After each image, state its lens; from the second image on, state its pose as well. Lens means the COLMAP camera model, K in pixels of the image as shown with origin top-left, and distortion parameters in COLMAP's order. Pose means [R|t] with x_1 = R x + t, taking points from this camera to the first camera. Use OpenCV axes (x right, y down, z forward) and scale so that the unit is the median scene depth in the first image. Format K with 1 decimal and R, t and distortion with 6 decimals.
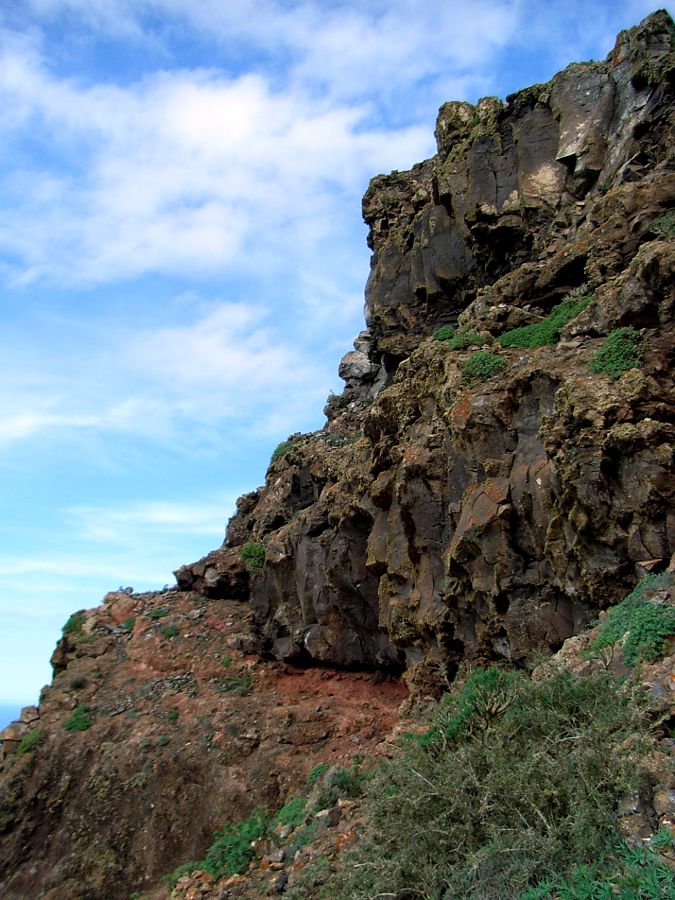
lens RADIAL K [[837.2, 0, 337.2], [0, 837.2, 484.8], [0, 0, 1]] dist [-0.134289, 0.134153]
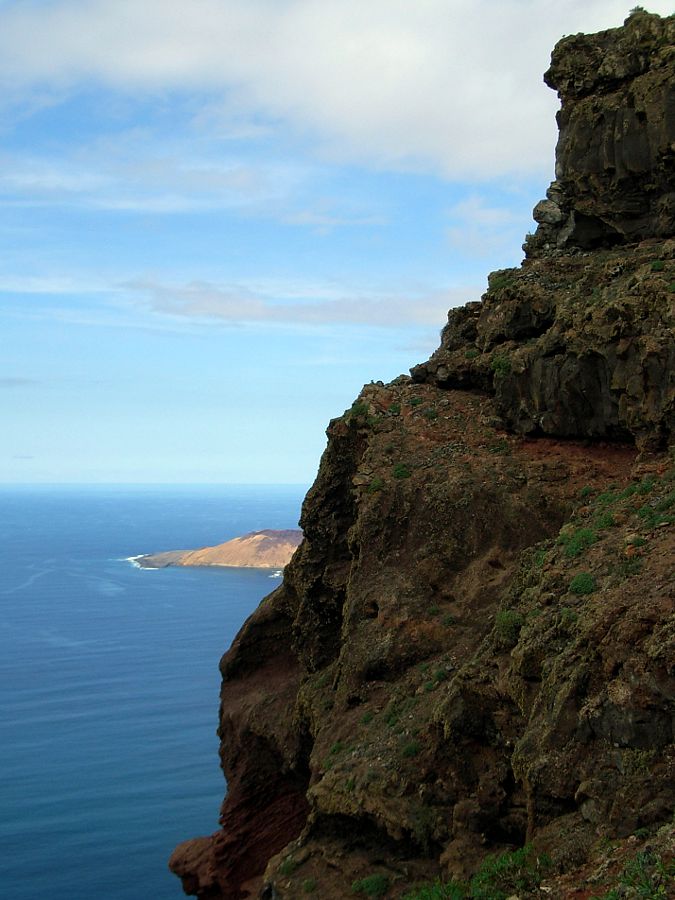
lens RADIAL K [[1357.4, 0, 337.4], [0, 1357.4, 496.4], [0, 0, 1]] dist [0.142001, -0.133942]
pose [[0.997628, -0.009220, 0.068212, -0.596058], [-0.009381, 0.963528, 0.267445, -0.368761], [-0.068190, -0.267450, 0.961156, -1.522306]]
